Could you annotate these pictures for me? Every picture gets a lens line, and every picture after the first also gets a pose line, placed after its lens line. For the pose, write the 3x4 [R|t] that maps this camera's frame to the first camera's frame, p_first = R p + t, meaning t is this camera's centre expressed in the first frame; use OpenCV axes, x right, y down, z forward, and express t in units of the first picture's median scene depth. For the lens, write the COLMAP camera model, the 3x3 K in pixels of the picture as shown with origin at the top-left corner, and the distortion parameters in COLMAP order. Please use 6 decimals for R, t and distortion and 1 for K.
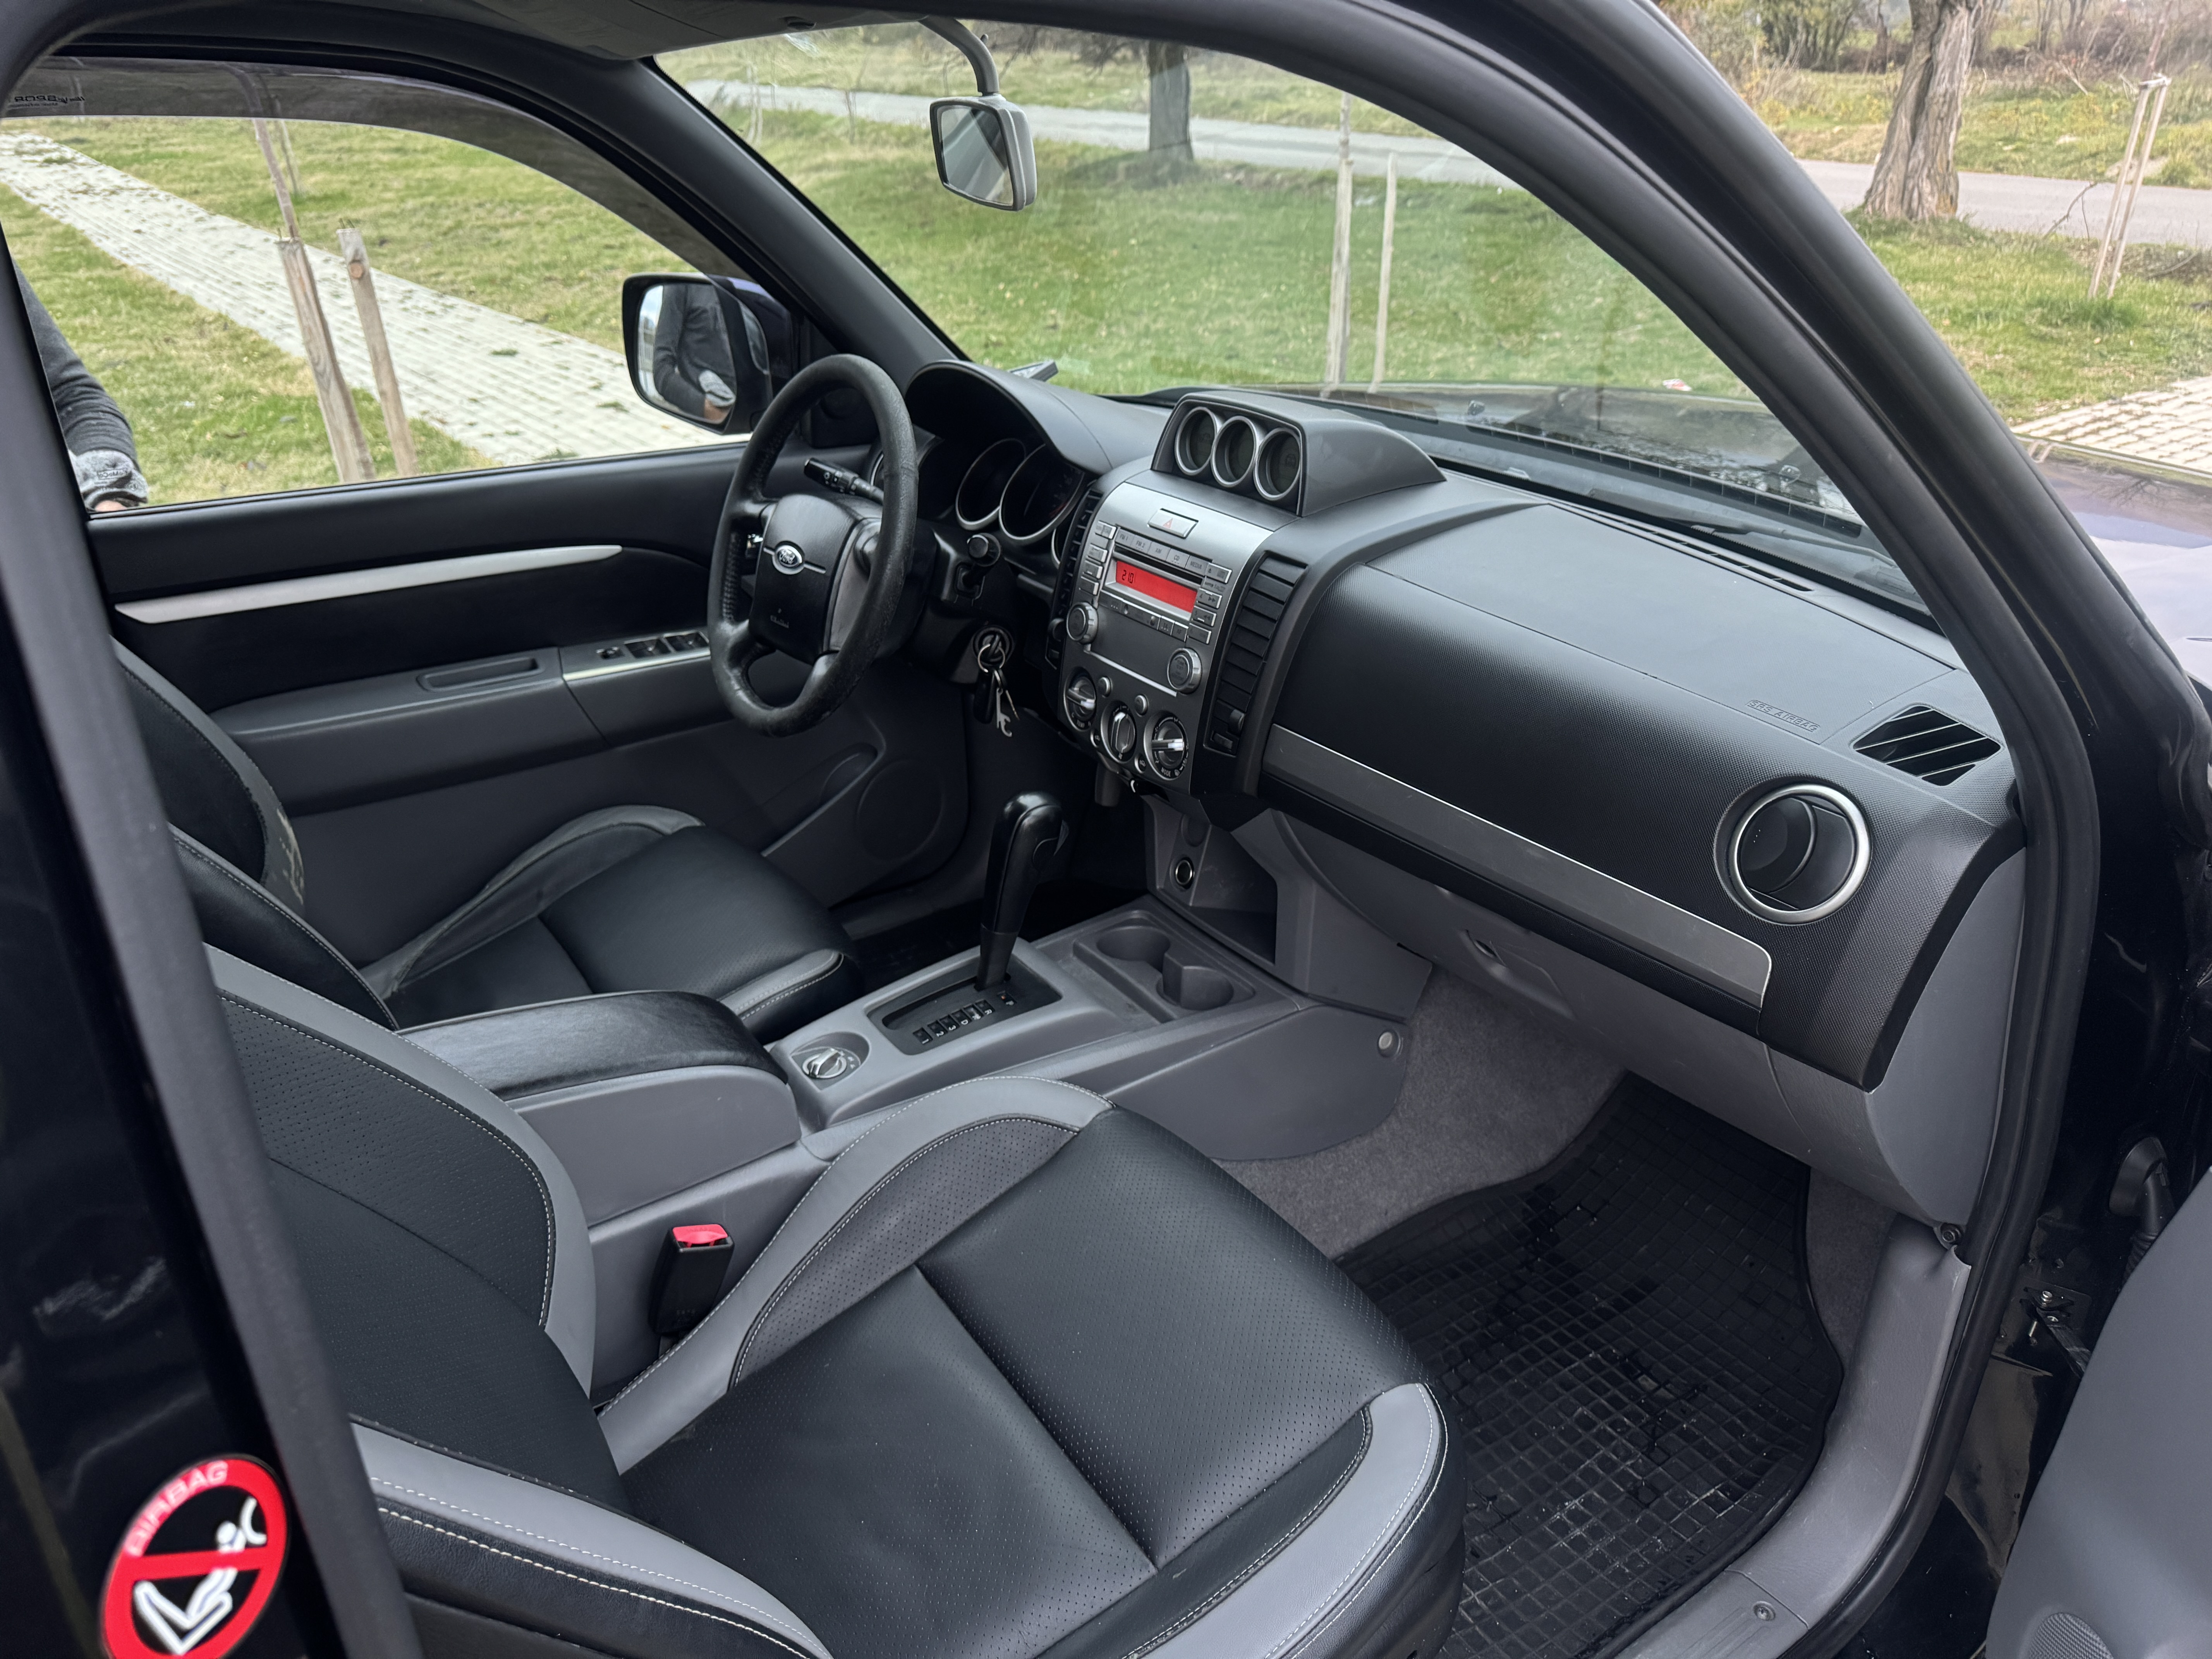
lens RADIAL K [[1577.8, 0, 1119.8], [0, 1577.8, 828.4], [0, 0, 1]] dist [-0.003684, -0.004969]
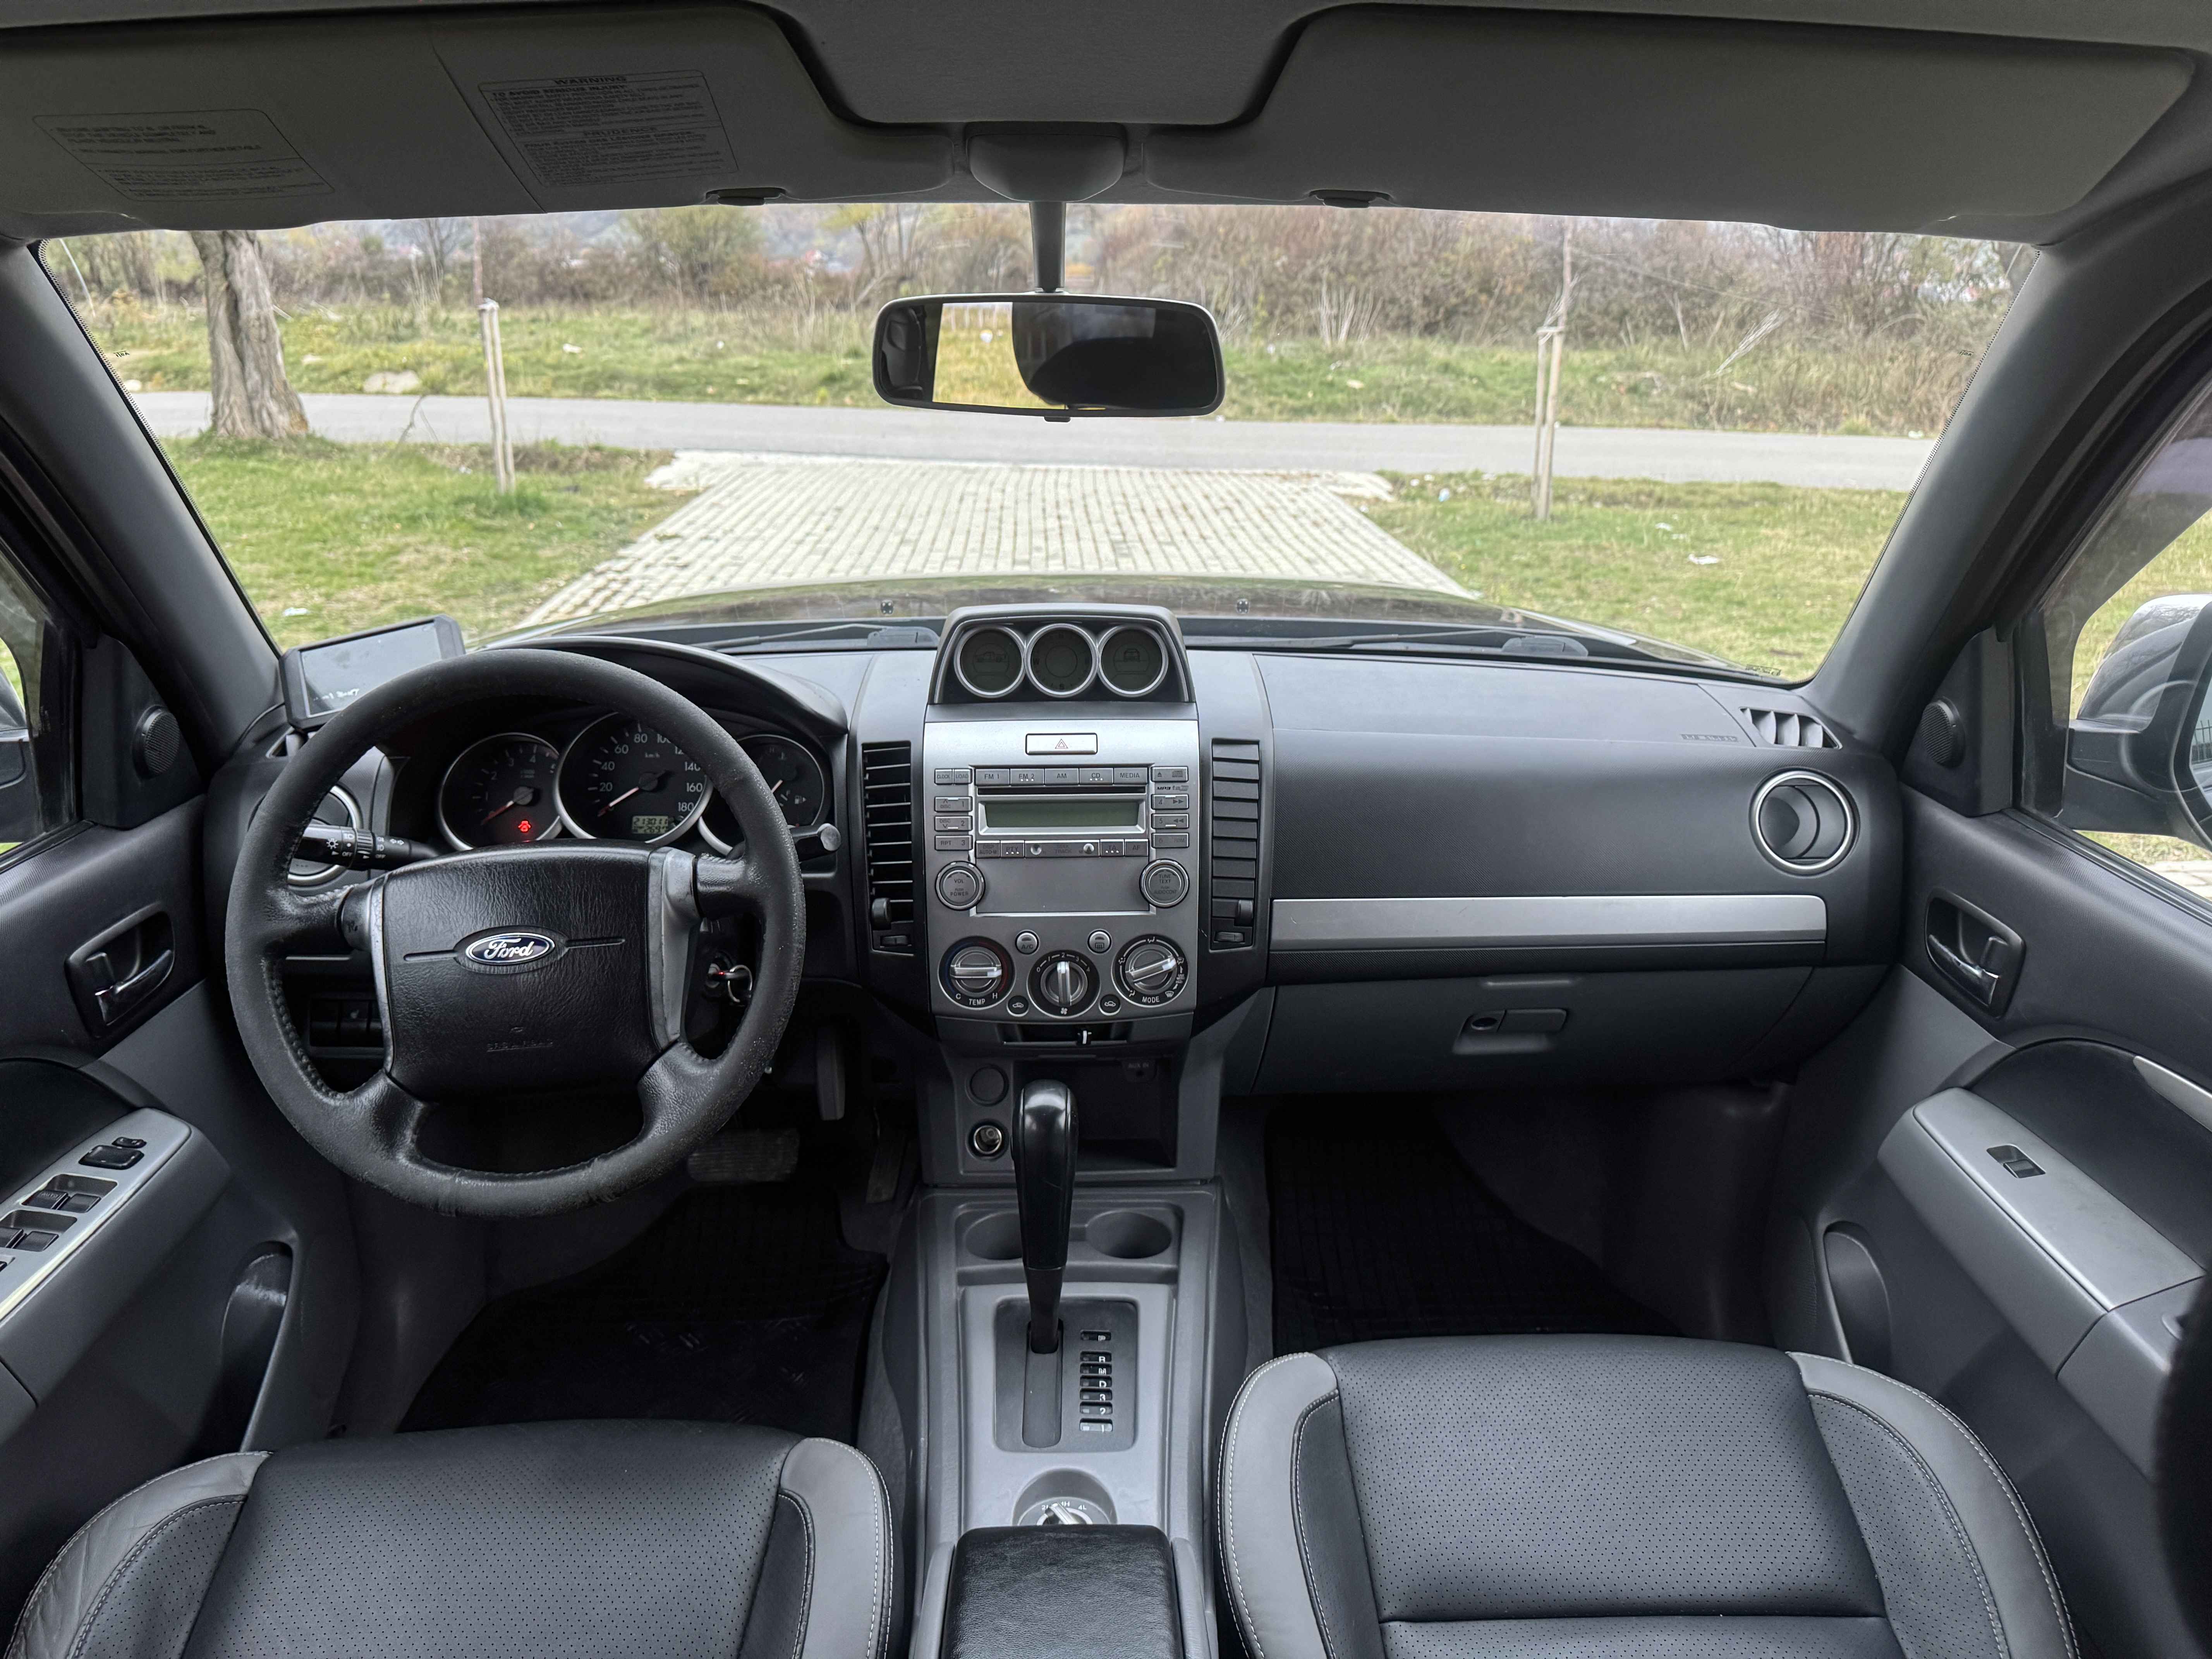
lens RADIAL K [[1577.8, 0, 1119.8], [0, 1577.8, 828.4], [0, 0, 1]] dist [-0.003684, -0.004969]
pose [[0.532342, -0.265007, 0.803980, -0.085354], [0.363451, 0.929297, 0.065660, -0.024030], [-0.764536, 0.257253, 0.591021, 0.055051]]
